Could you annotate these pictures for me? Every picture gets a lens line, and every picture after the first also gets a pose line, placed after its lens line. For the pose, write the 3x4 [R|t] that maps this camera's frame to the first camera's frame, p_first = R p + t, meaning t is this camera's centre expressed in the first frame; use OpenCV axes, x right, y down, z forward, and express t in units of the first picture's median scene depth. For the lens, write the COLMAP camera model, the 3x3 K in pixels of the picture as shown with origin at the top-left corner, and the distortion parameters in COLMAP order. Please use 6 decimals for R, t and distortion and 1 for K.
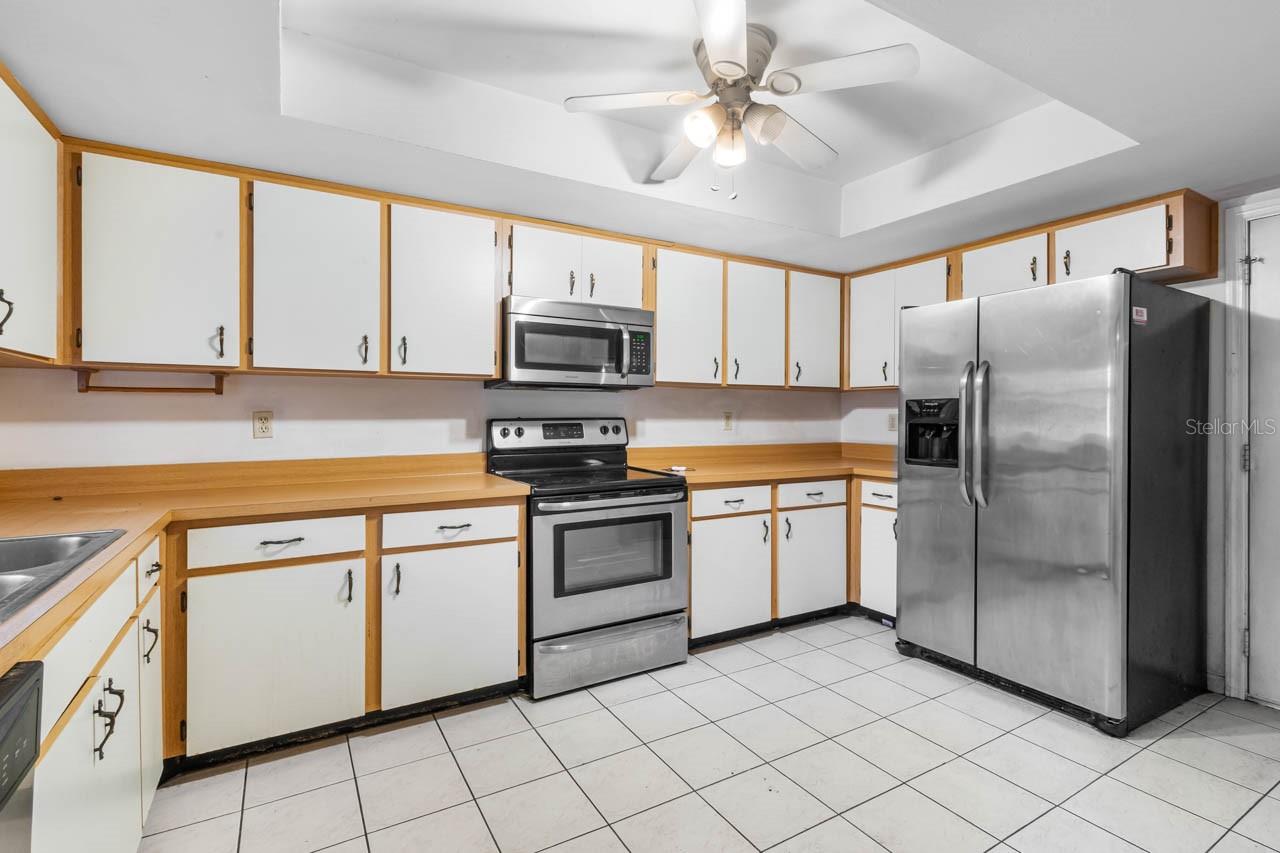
lens RADIAL K [[597.5, 0, 633.2], [0, 597.5, 414.8], [0, 0, 1]] dist [0.003917, -0.002748]
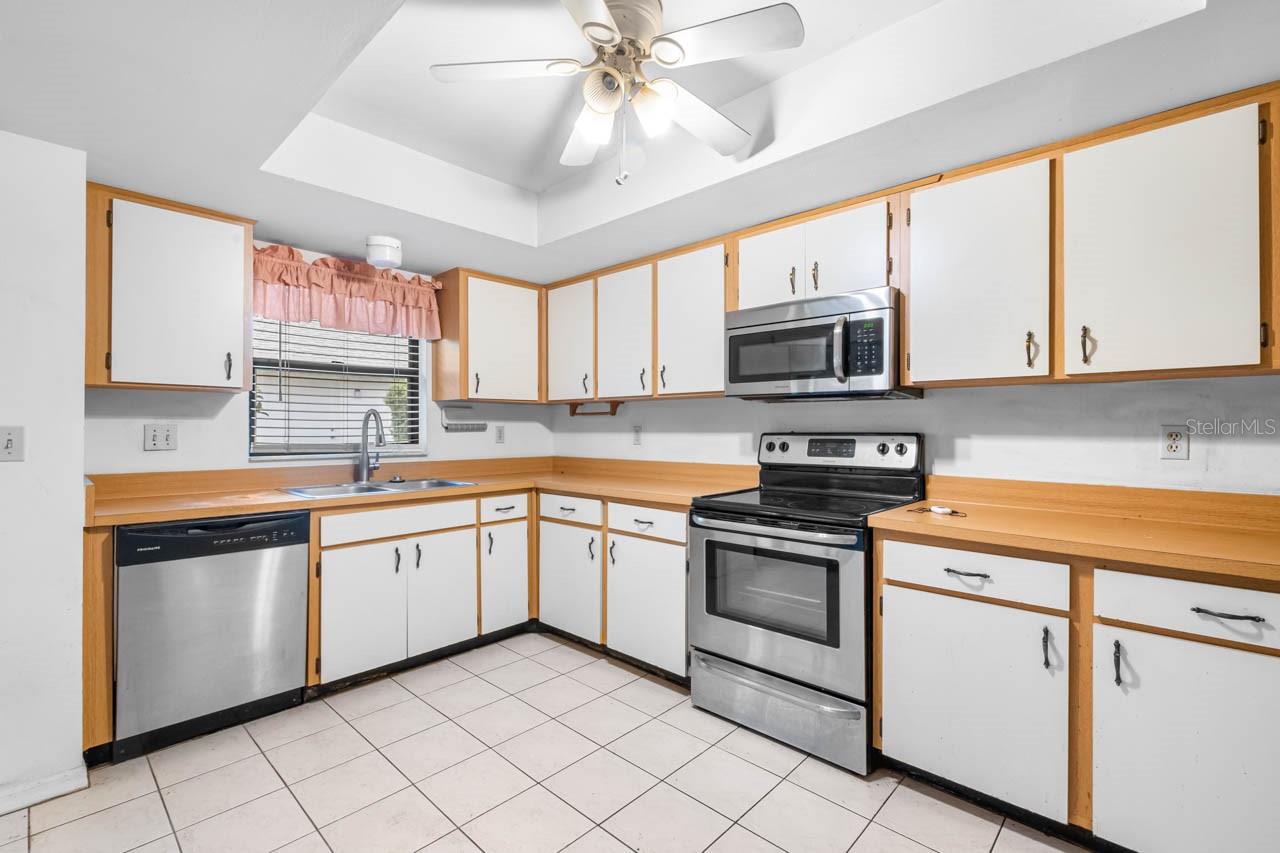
lens RADIAL K [[597.5, 0, 633.6], [0, 597.5, 426.1], [0, 0, 1]] dist [0.003917, -0.002748]
pose [[0.251192, -0.003432, -0.967931, 0.756076], [-0.000614, 0.999993, -0.003705, -0.001074], [0.967937, 0.001525, 0.251189, 0.594900]]
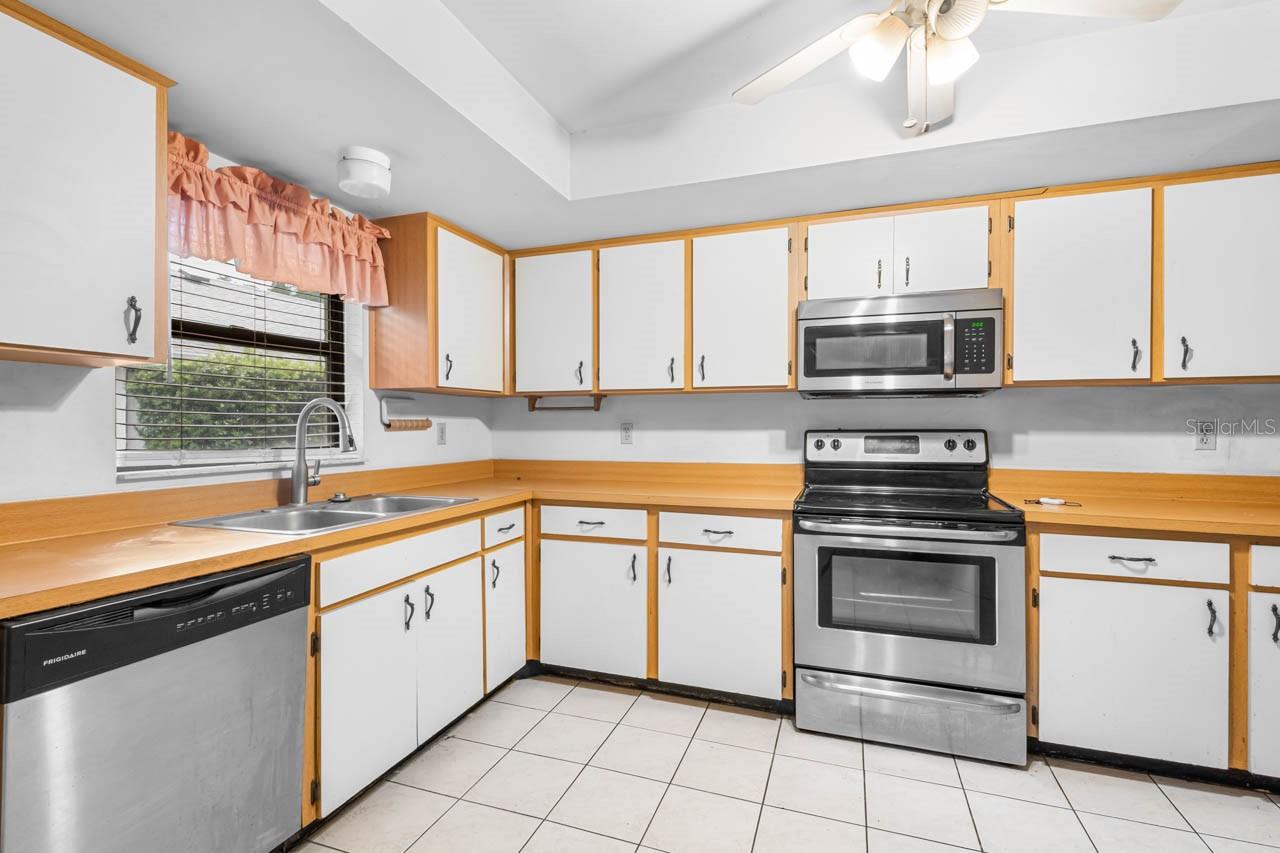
lens RADIAL K [[597.5, 0, 640.7], [0, 597.5, 426.4], [0, 0, 1]] dist [0.003917, -0.002748]
pose [[0.632857, 0.000799, -0.774269, 0.379588], [0.000753, 0.999998, 0.001648, -0.001157], [0.774269, -0.001626, 0.632855, 0.198149]]
